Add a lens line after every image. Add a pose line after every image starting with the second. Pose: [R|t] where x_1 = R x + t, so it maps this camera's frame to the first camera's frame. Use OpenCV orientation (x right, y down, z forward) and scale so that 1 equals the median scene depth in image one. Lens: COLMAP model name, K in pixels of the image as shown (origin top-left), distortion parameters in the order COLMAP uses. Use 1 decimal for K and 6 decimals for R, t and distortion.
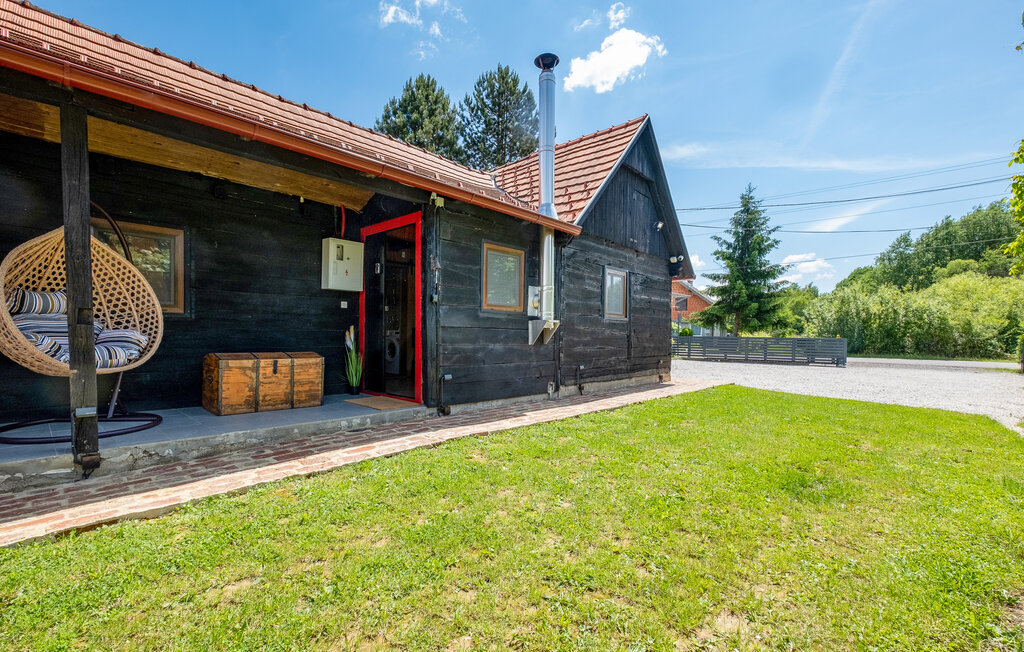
lens RADIAL K [[448.5, 0, 500.1], [0, 448.5, 345.4], [0, 0, 1]] dist [0.002581, -0.000954]
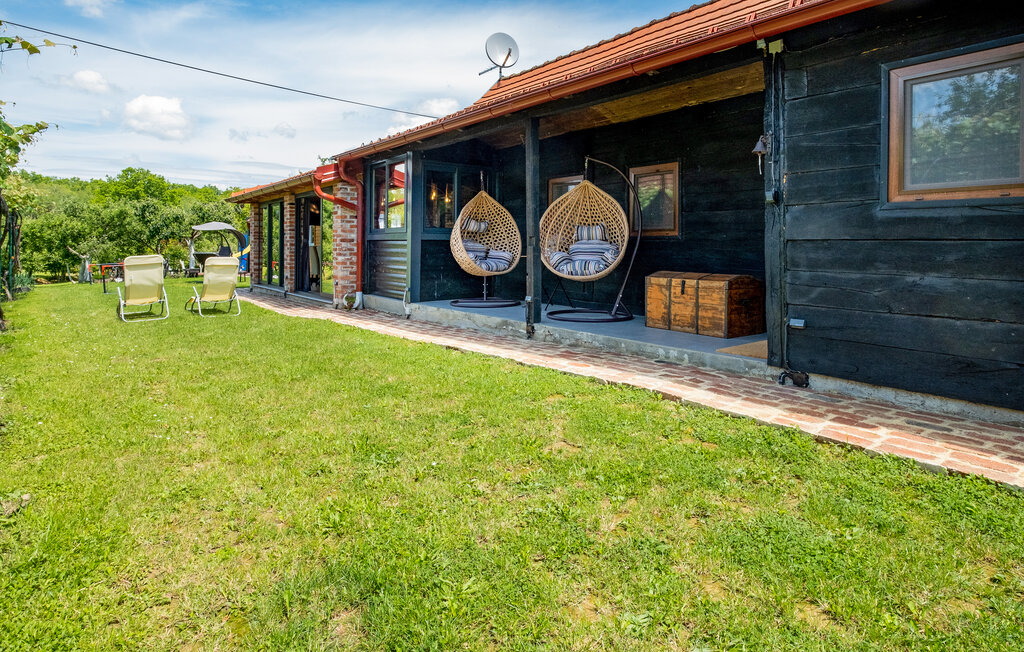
lens RADIAL K [[623.7, 0, 555.1], [0, 623.7, 255.2], [0, 0, 1]] dist [0.002290, -0.001143]
pose [[-0.122838, -0.007574, -0.992398, 0.747053], [-0.039131, 0.999230, -0.002782, -0.005684], [0.991655, 0.038491, -0.123040, 0.761893]]
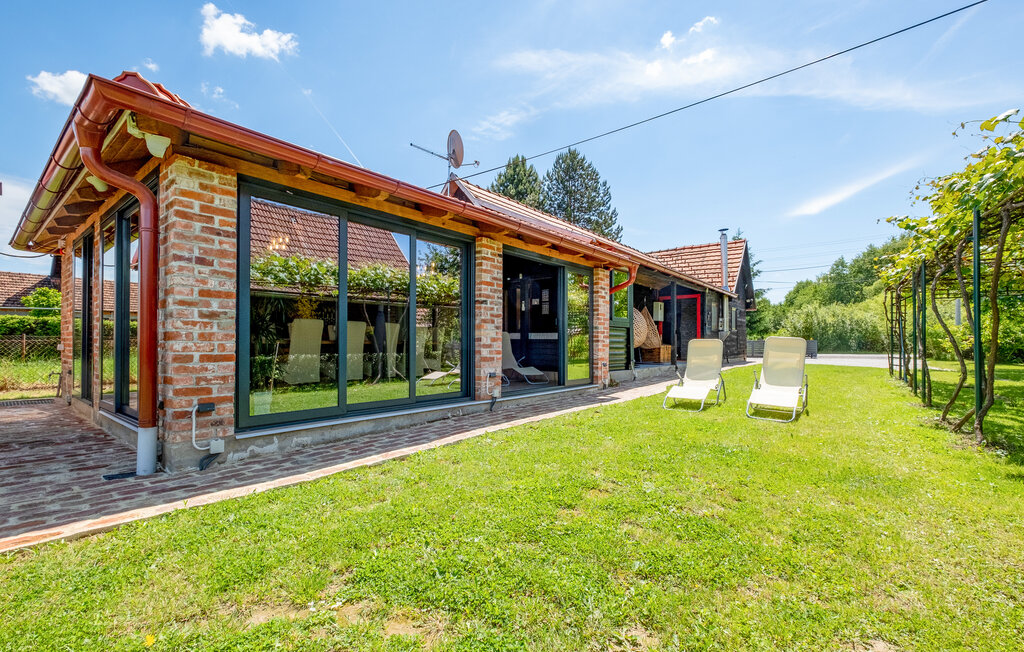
lens RADIAL K [[448.5, 0, 508.7], [0, 448.5, 328.2], [0, 0, 1]] dist [0.002581, -0.000954]
pose [[0.995480, -0.012650, 0.094128, -2.741991], [0.018421, 0.997986, -0.060694, 0.105869], [-0.093171, 0.062153, 0.993708, -2.797130]]
